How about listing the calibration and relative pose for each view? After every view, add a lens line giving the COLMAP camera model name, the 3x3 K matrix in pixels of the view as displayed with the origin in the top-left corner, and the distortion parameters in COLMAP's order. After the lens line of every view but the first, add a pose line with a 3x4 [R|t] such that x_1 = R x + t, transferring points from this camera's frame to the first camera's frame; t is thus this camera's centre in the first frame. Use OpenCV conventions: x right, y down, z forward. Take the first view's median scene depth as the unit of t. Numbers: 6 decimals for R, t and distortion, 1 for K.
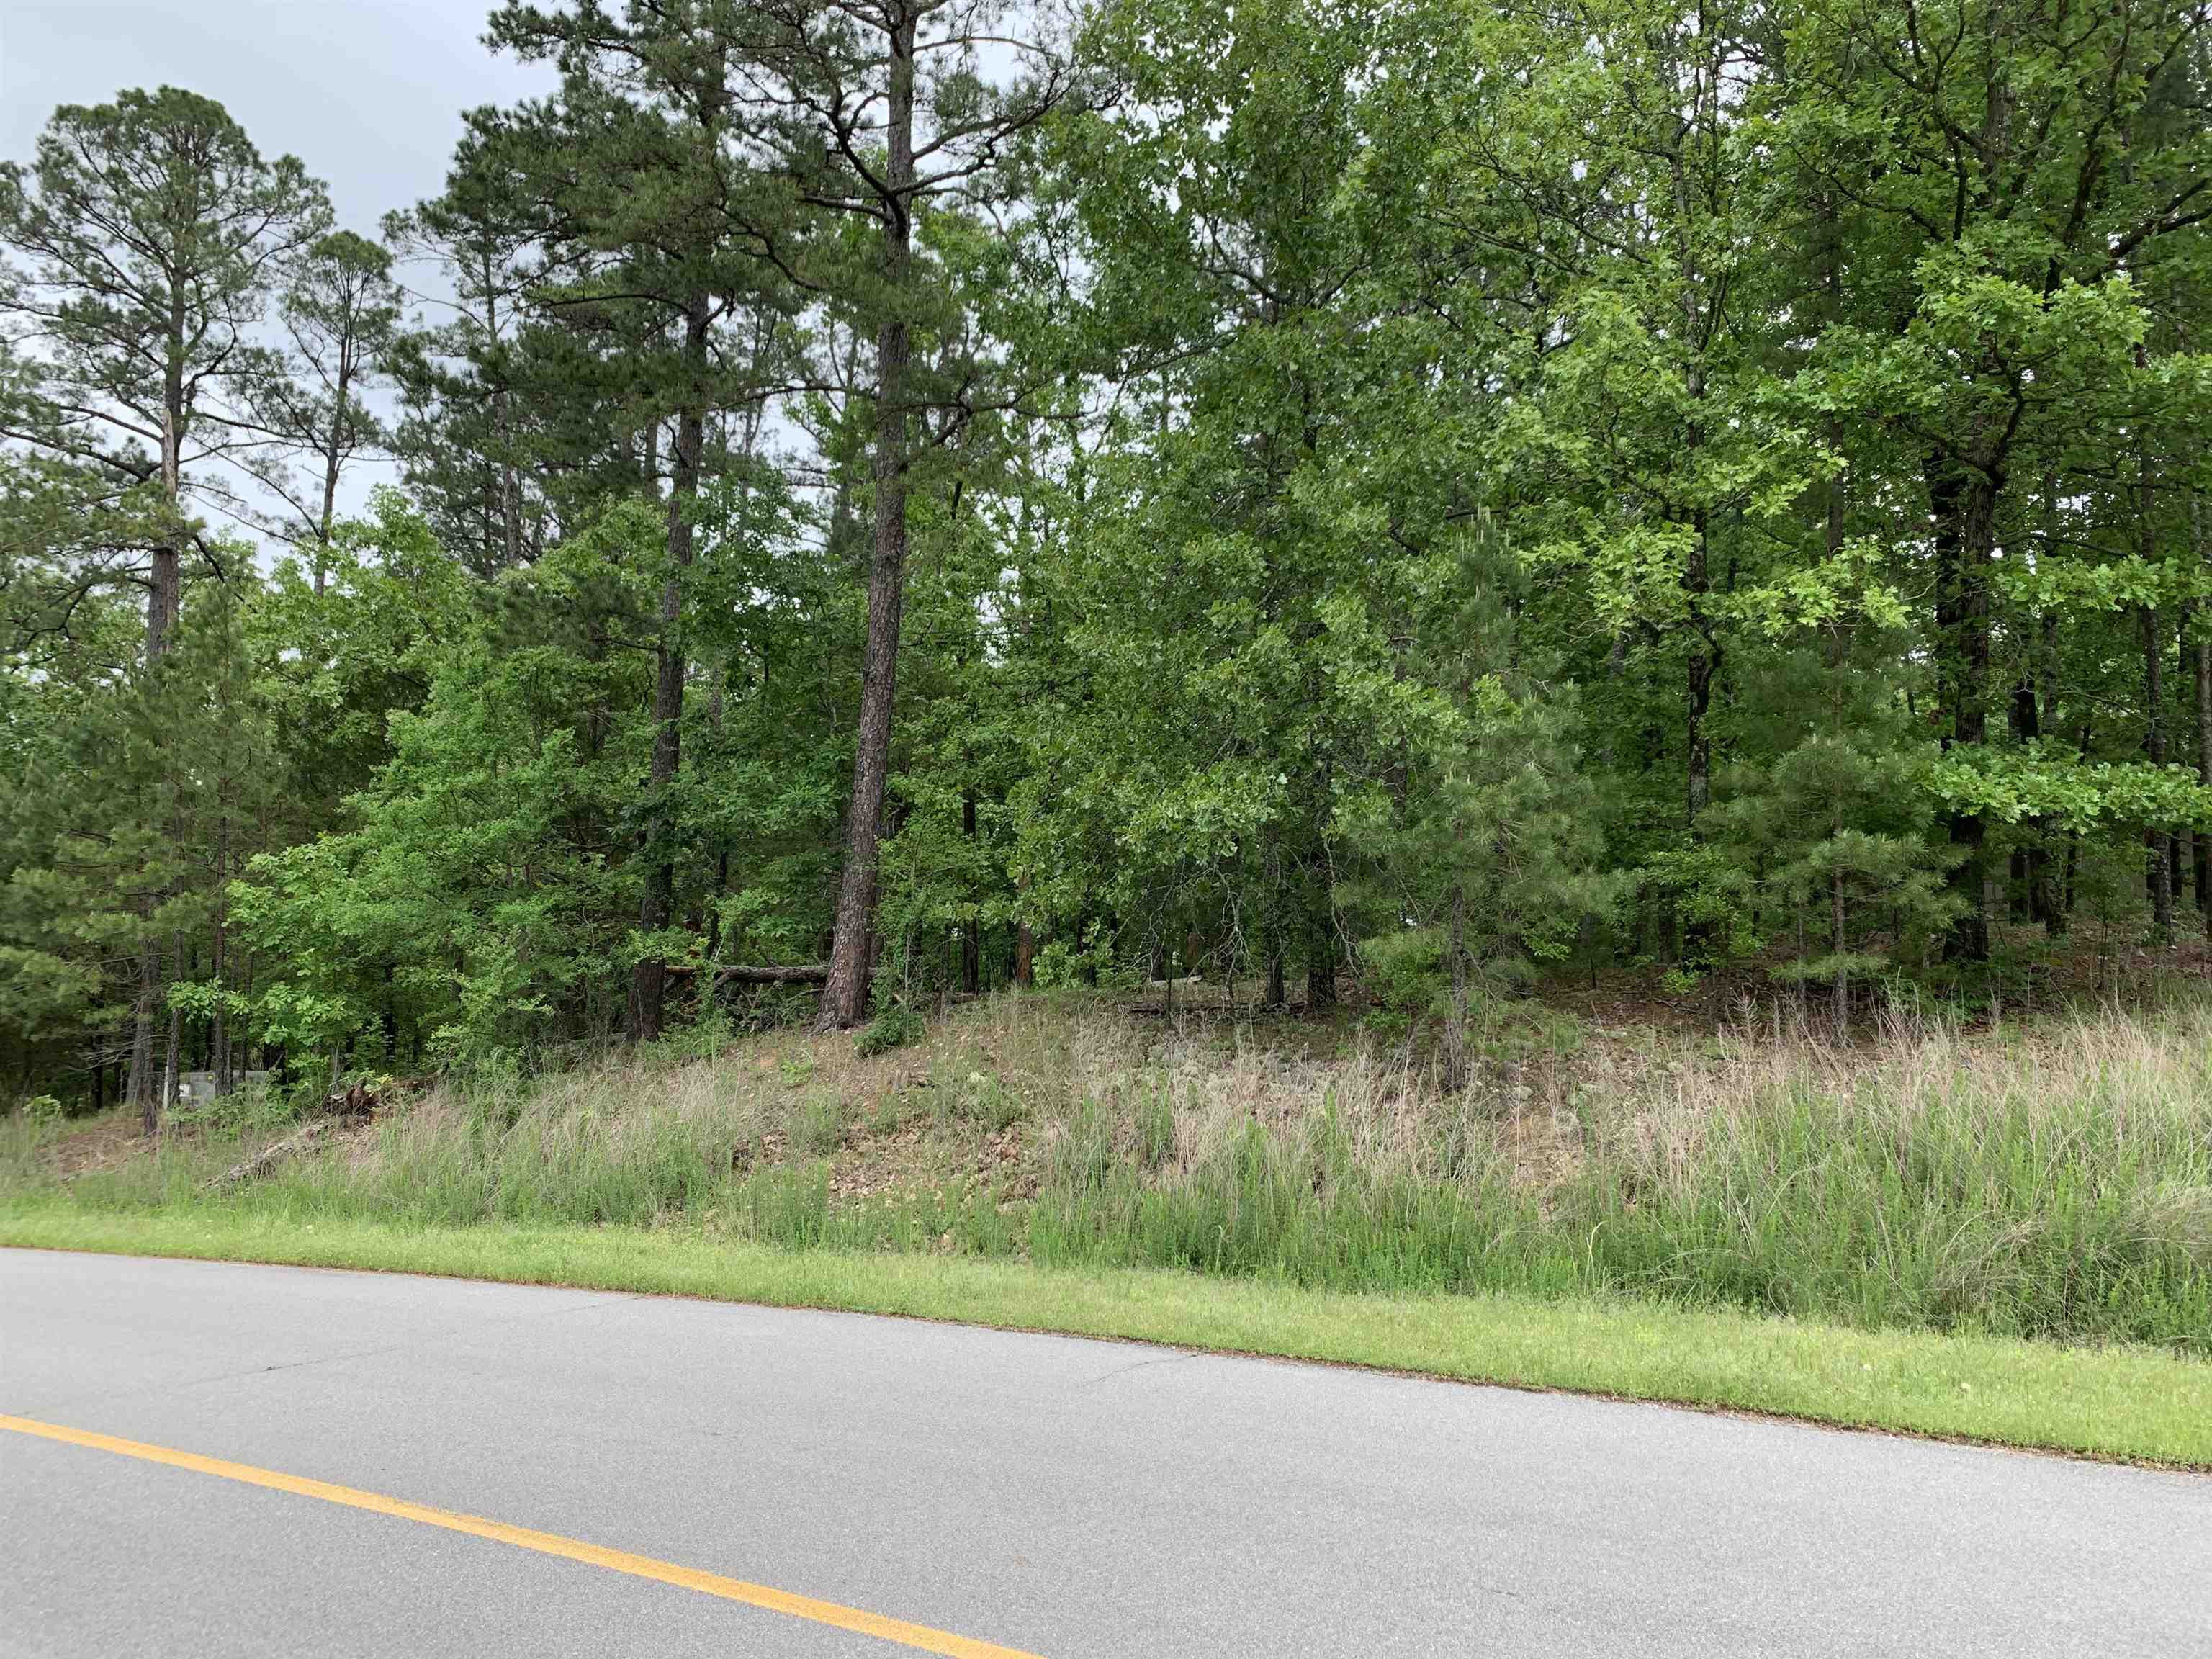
lens RADIAL K [[1668.9, 0, 1093.1], [0, 1668.9, 830.1], [0, 0, 1]] dist [0.035425, -0.038416]
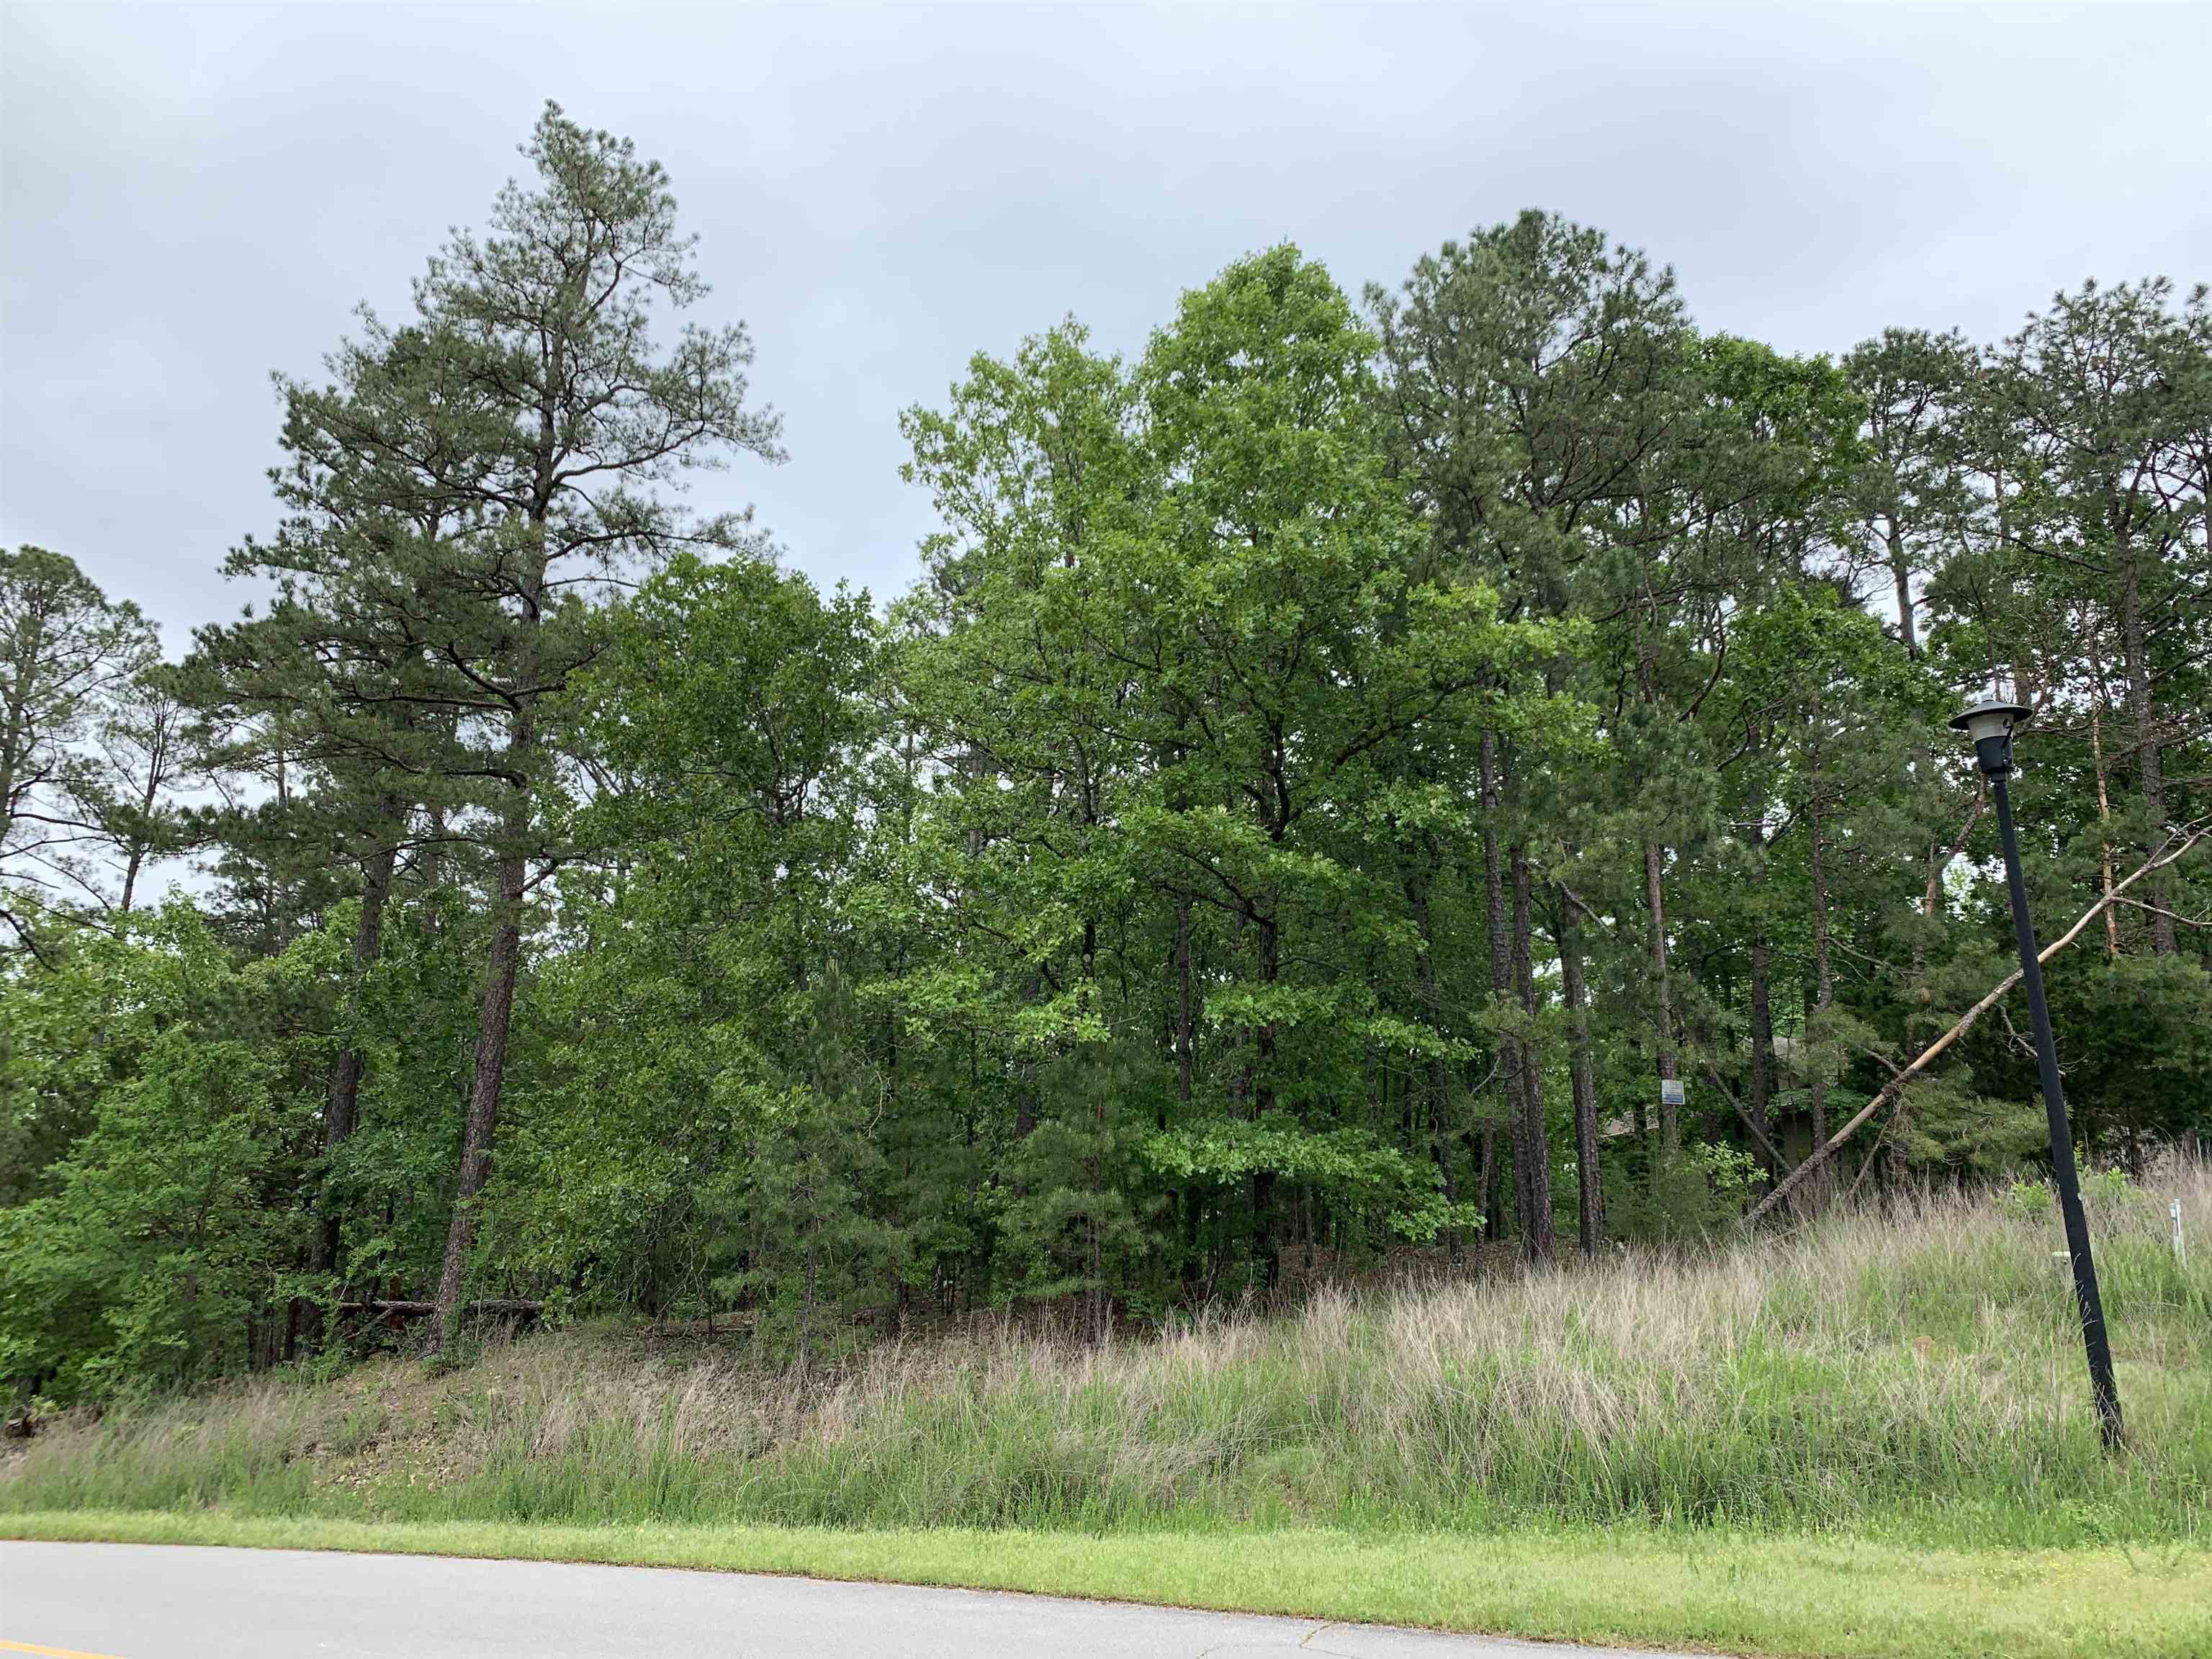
lens RADIAL K [[1668.9, 0, 1110.5], [0, 1668.9, 811.3], [0, 0, 1]] dist [0.035425, -0.038416]
pose [[0.998828, -0.005214, 0.048129, 0.271455], [0.014417, 0.981111, -0.192909, -0.025716], [-0.046214, 0.193376, 0.980036, -0.291082]]
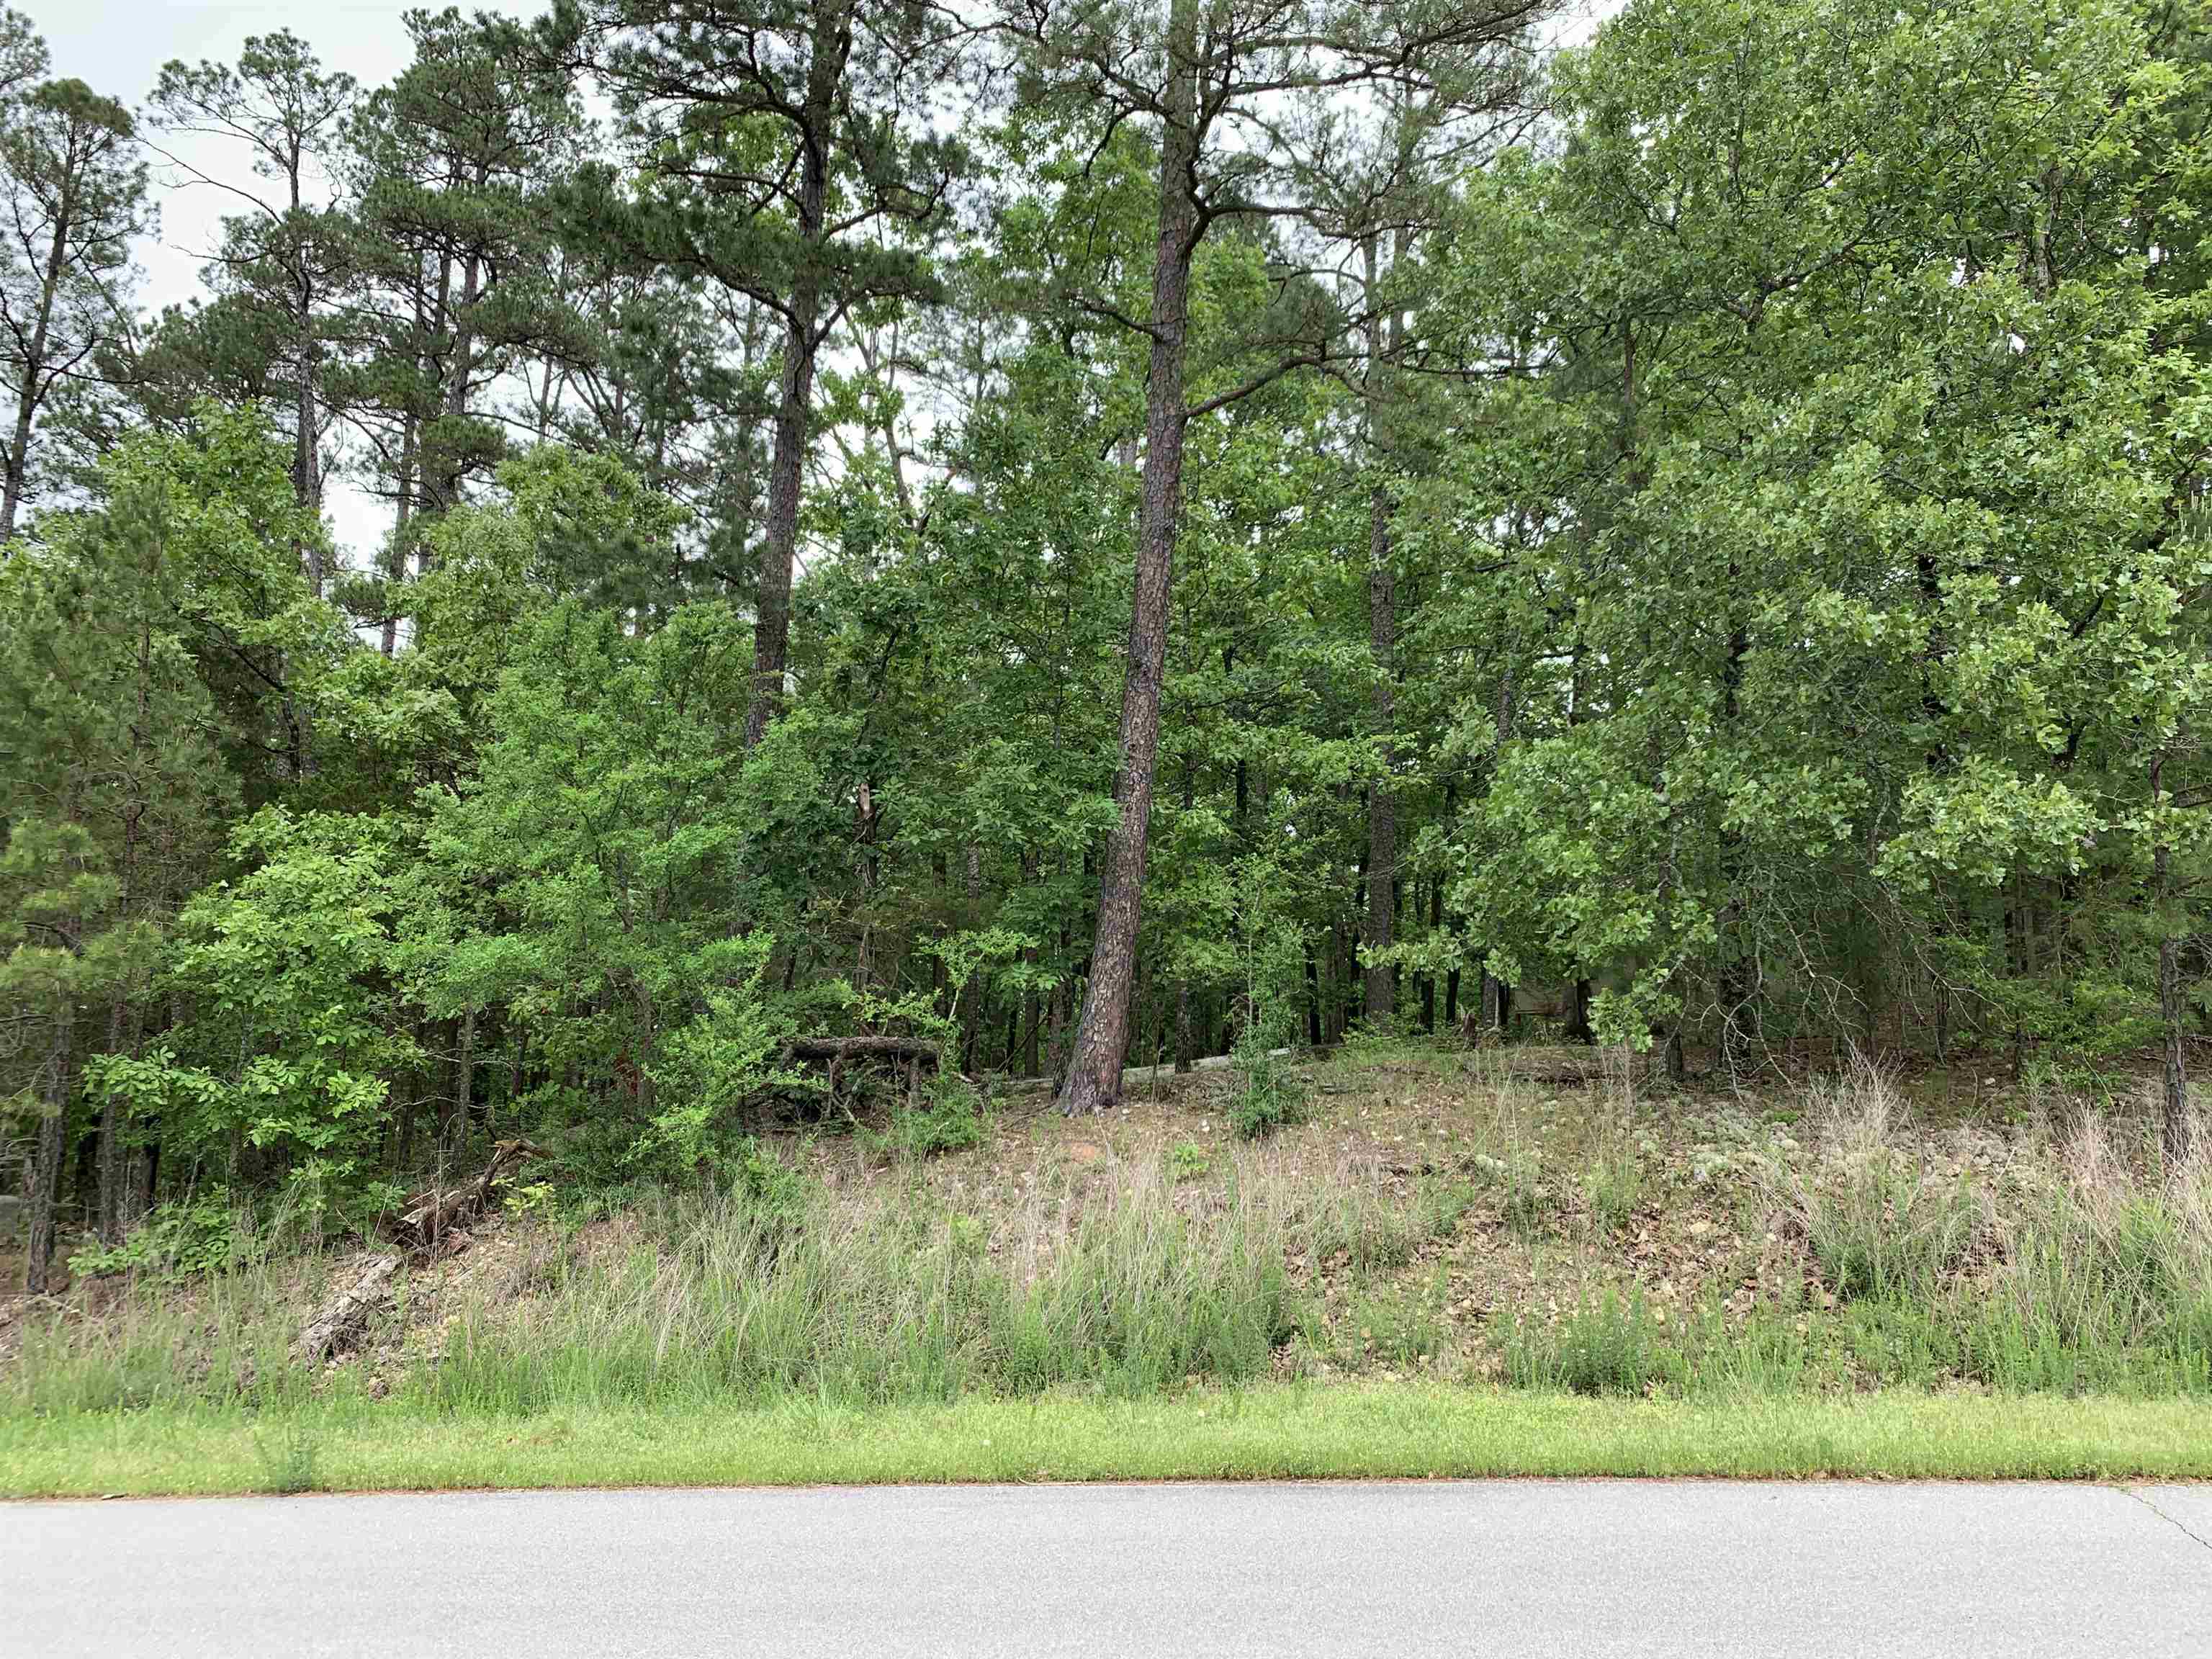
lens RADIAL K [[1668.9, 0, 1087.7], [0, 1668.9, 792.1], [0, 0, 1]] dist [0.035425, -0.038416]
pose [[0.940408, 0.048171, 0.336620, -0.411858], [-0.020695, 0.996188, -0.084742, 0.035756], [-0.339419, 0.072726, 0.937820, 0.241365]]
